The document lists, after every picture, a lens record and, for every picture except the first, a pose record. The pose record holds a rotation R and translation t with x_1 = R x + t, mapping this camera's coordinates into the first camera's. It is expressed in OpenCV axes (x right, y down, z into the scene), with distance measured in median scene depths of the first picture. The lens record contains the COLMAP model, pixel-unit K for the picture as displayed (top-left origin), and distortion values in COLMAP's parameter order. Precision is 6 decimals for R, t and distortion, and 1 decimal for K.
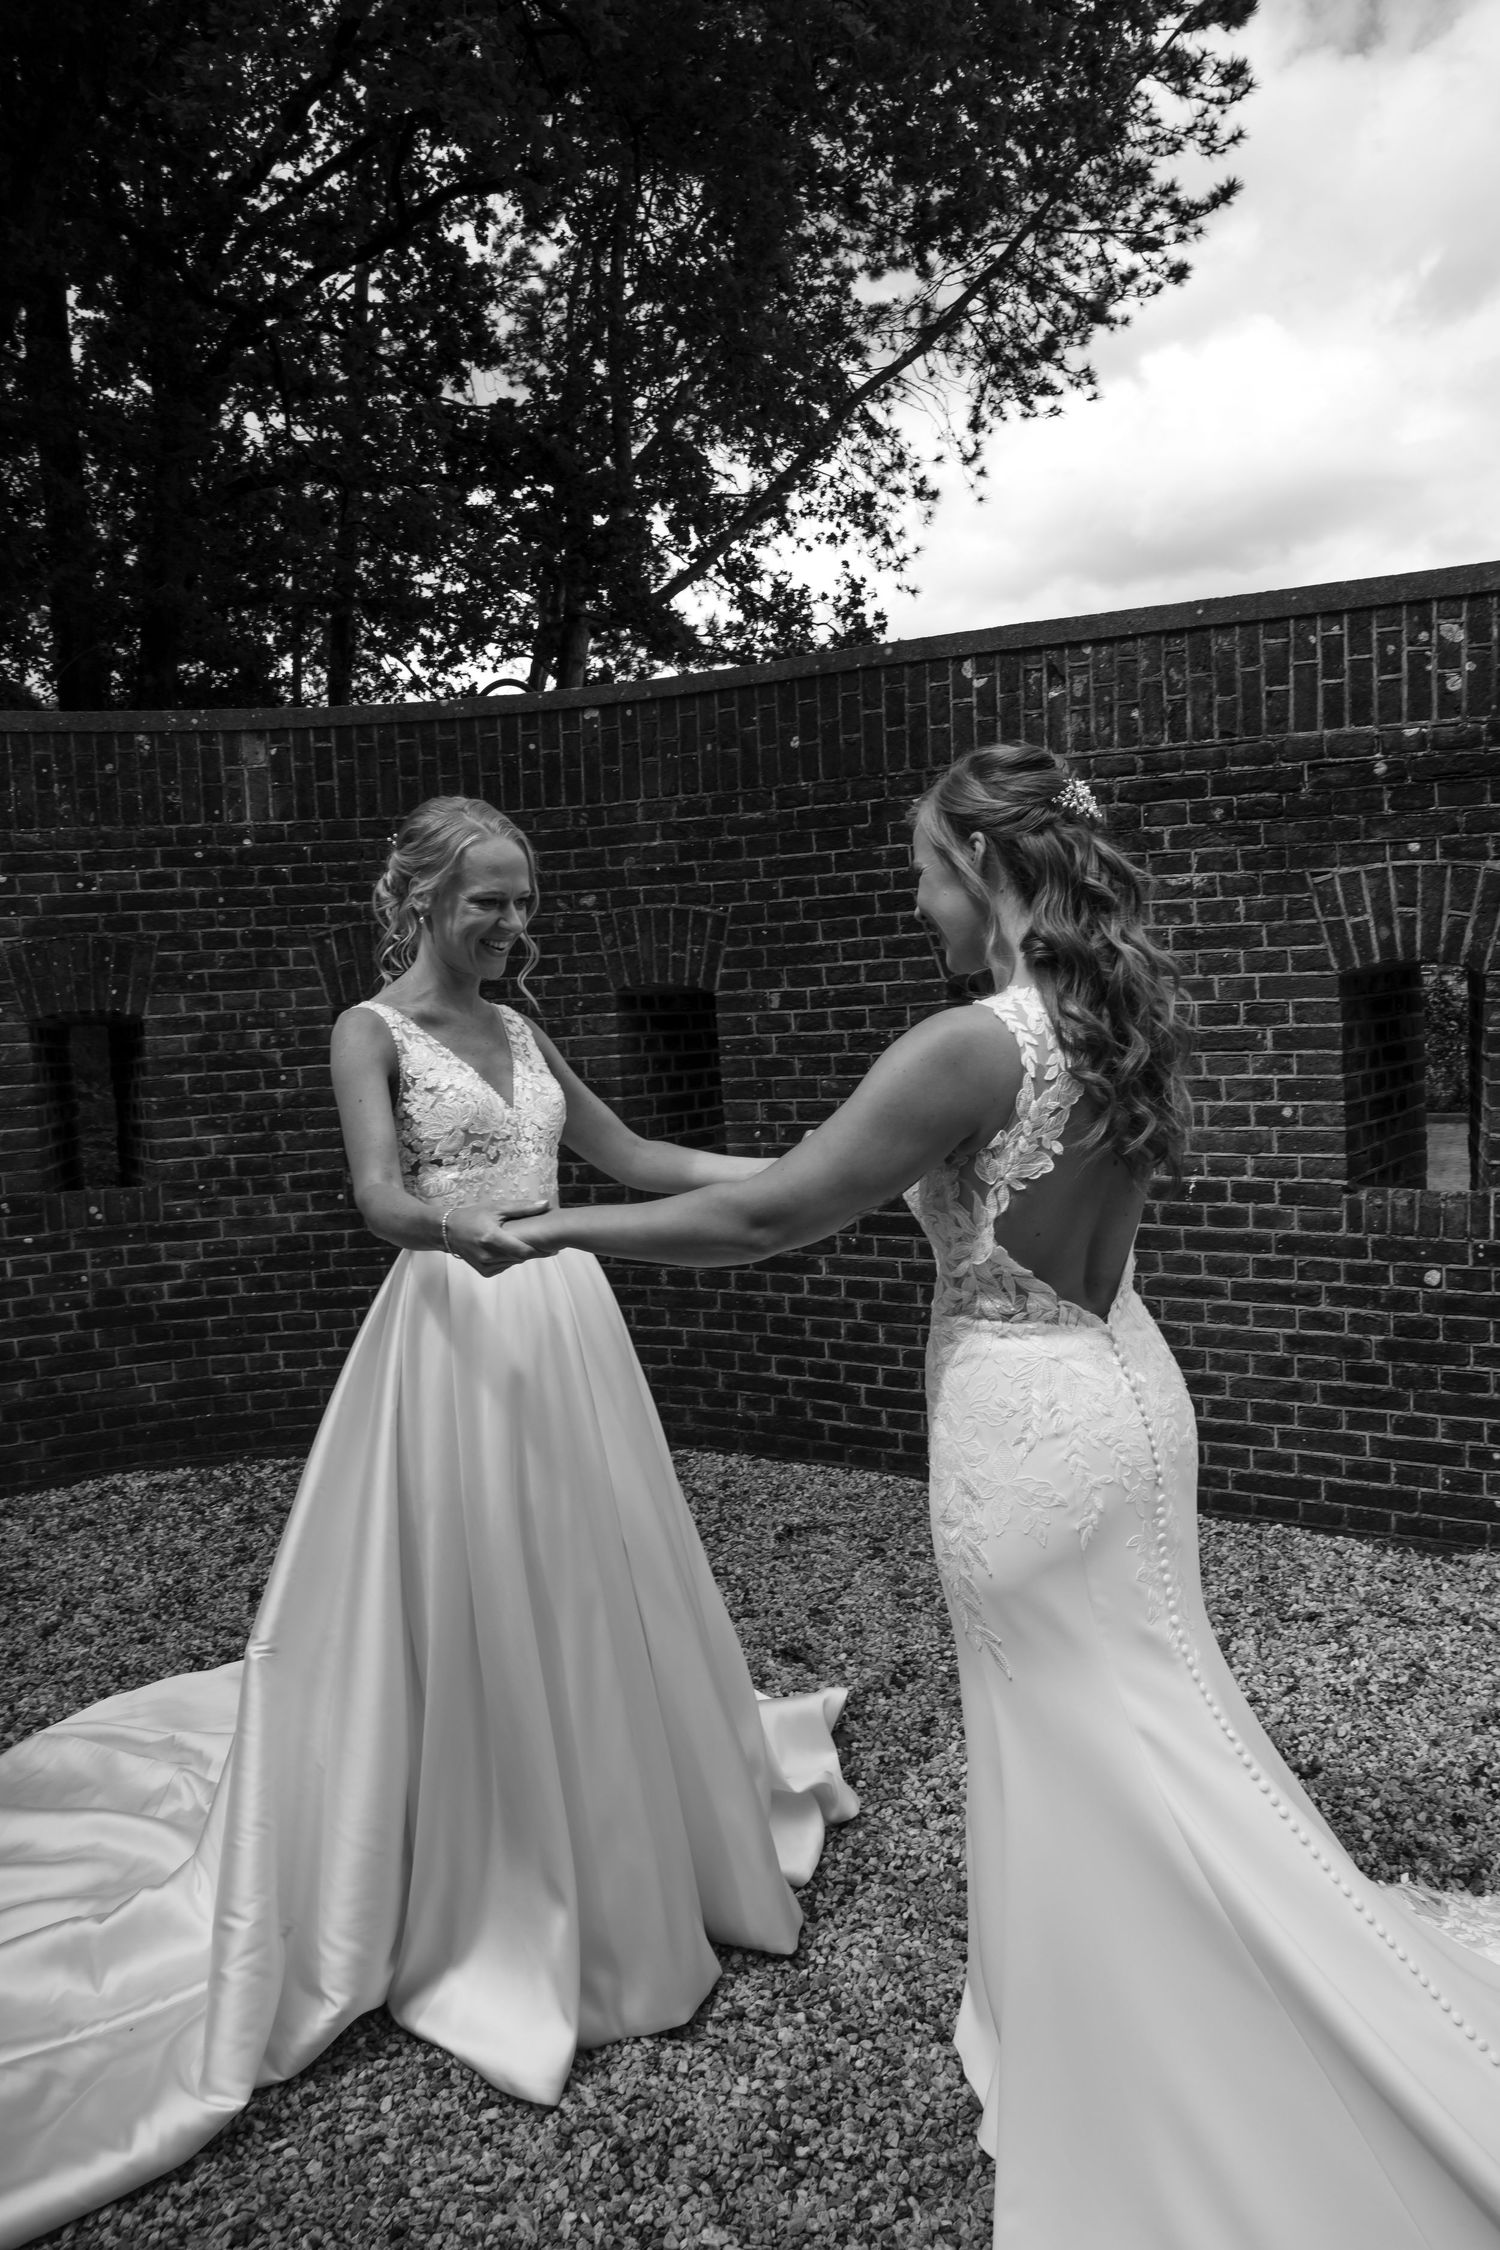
lens RADIAL K [[1541.1, 0, 799.1], [0, 1541.1, 1123.2], [0, 0, 1]] dist [-0.103275, 0.034527]
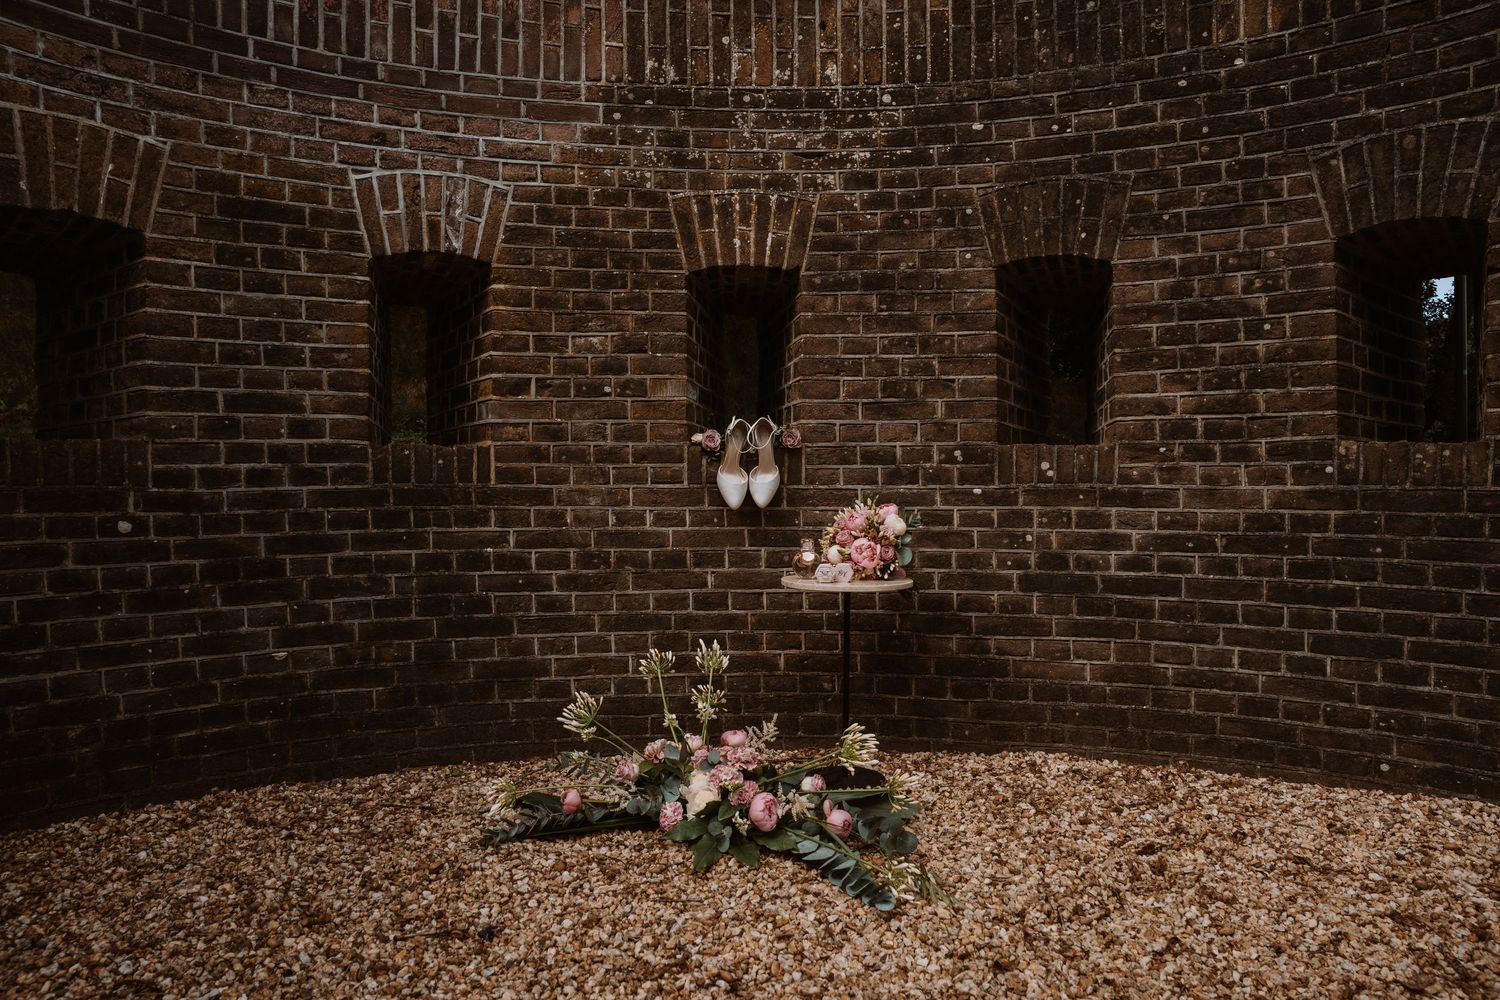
lens RADIAL K [[1027.4, 0, 753.5], [0, 1027.4, 497.3], [0, 0, 1]] dist [-0.103275, 0.034527]
pose [[0.734359, 0.059011, -0.676191, -0.167748], [-0.089622, 0.995921, -0.010418, 0.098261], [0.672818, 0.068252, 0.736653, 0.404297]]
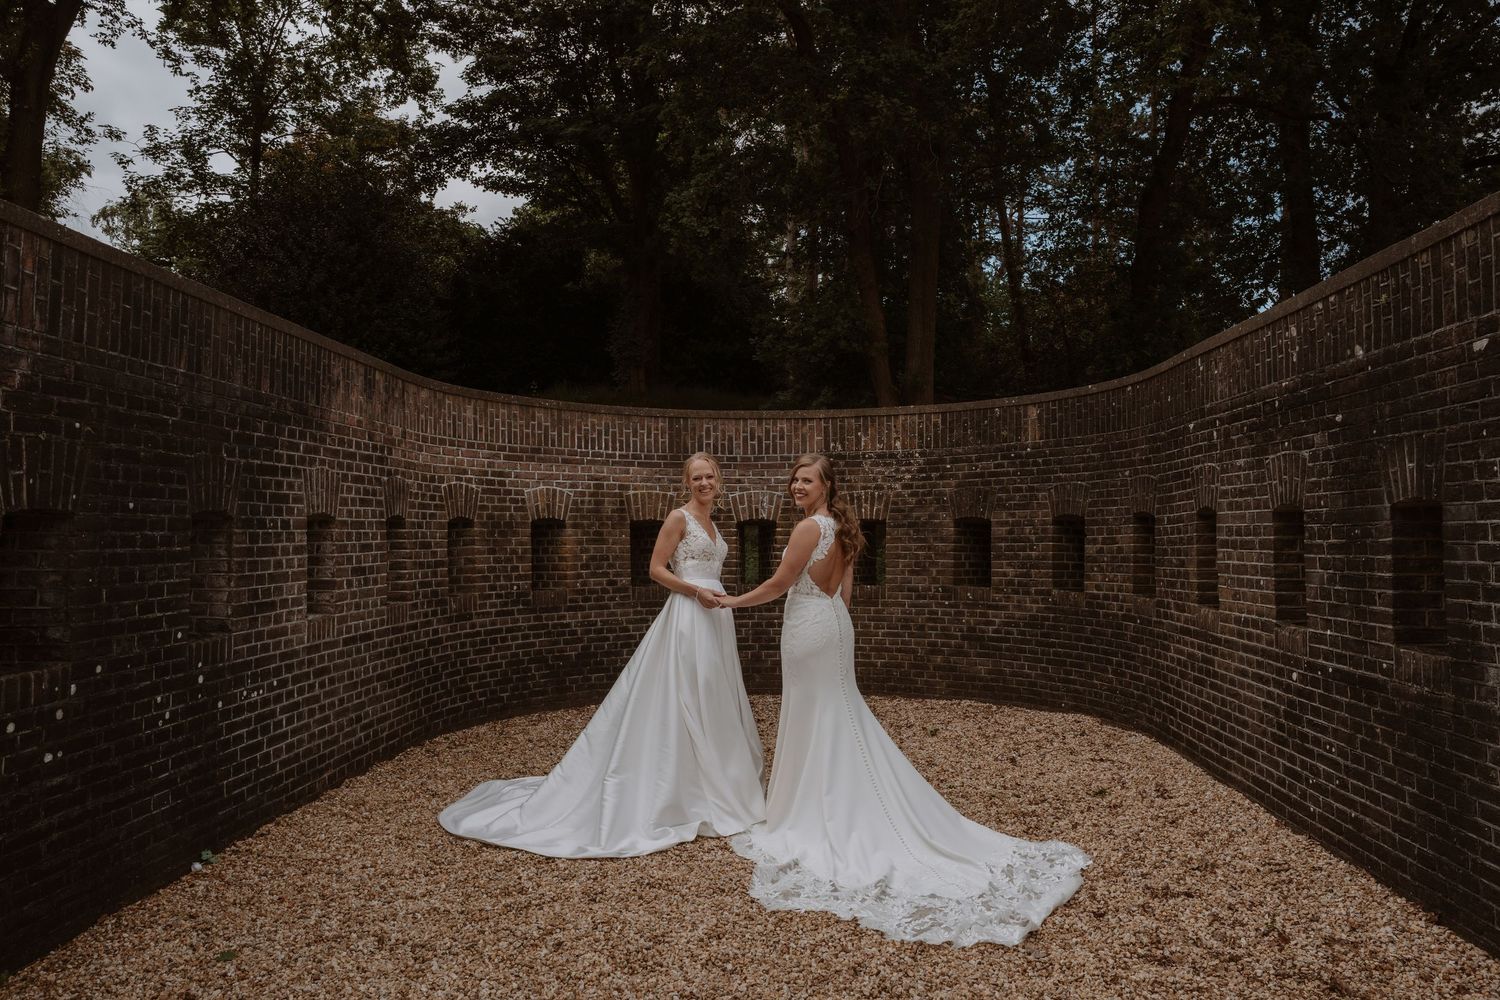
lens RADIAL K [[1027.4, 0, 745.9], [0, 1027.4, 505.5], [0, 0, 1]] dist [-0.103275, 0.034527]
pose [[0.446210, 0.012988, -0.894834, 0.895927], [-0.093024, 0.995151, -0.031942, -0.002169], [0.890081, 0.097494, 0.445254, -0.119745]]
